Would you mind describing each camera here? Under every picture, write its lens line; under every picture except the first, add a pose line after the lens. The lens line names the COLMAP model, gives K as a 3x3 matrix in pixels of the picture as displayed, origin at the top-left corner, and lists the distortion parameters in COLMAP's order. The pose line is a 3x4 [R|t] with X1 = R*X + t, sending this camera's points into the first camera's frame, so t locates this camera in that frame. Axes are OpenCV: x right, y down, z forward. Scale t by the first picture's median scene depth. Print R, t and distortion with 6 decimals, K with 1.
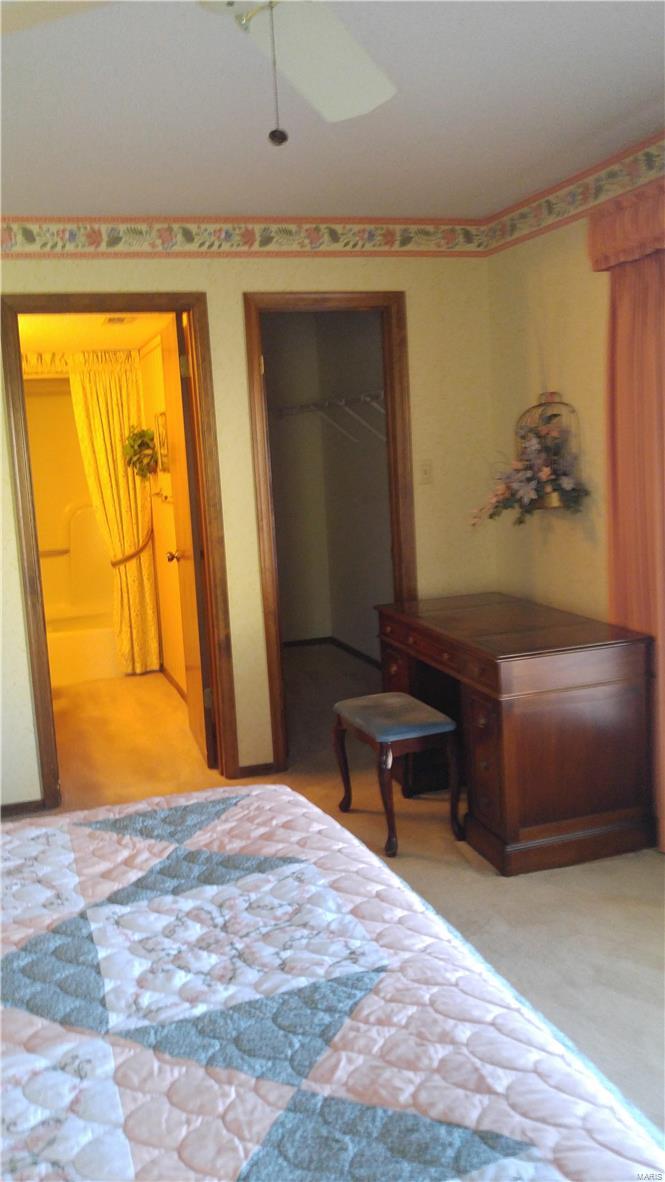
lens RADIAL K [[905.1, 0, 335.2], [0, 905.1, 585.3], [0, 0, 1]] dist [0.043779, -0.025955]
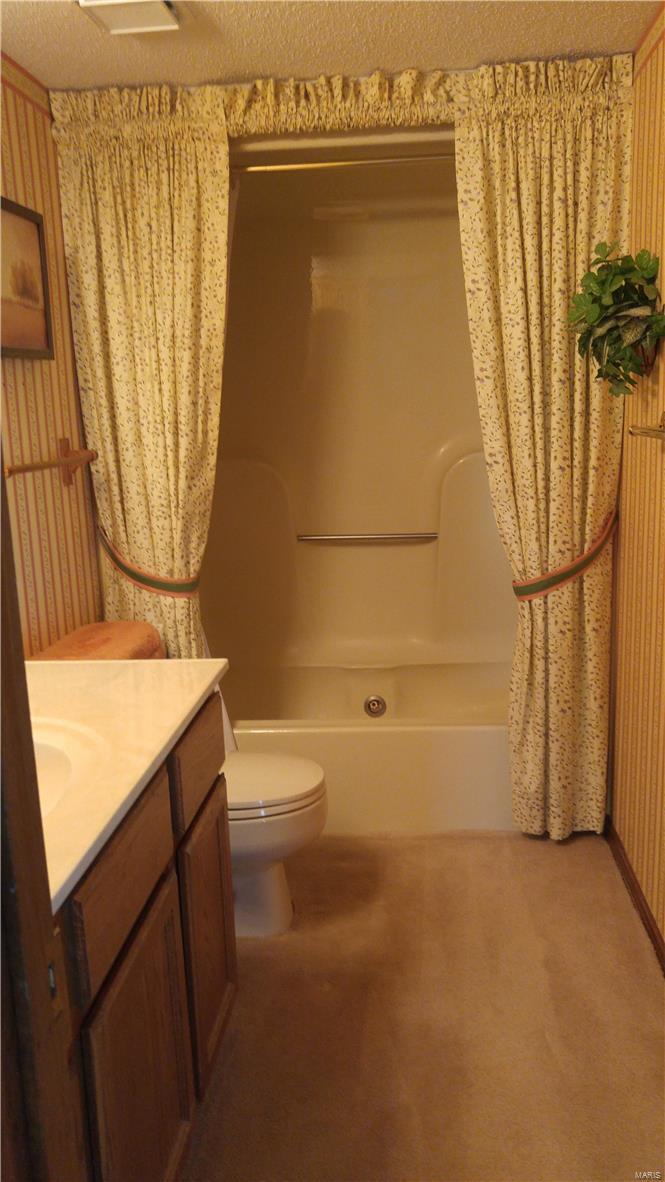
lens RADIAL K [[905.1, 0, 337.4], [0, 905.1, 589.6], [0, 0, 1]] dist [0.043779, -0.025955]
pose [[0.904160, 0.099989, -0.415327, -0.144331], [-0.066354, 0.993294, 0.094681, -0.059062], [0.422009, -0.058049, 0.904731, 0.576786]]
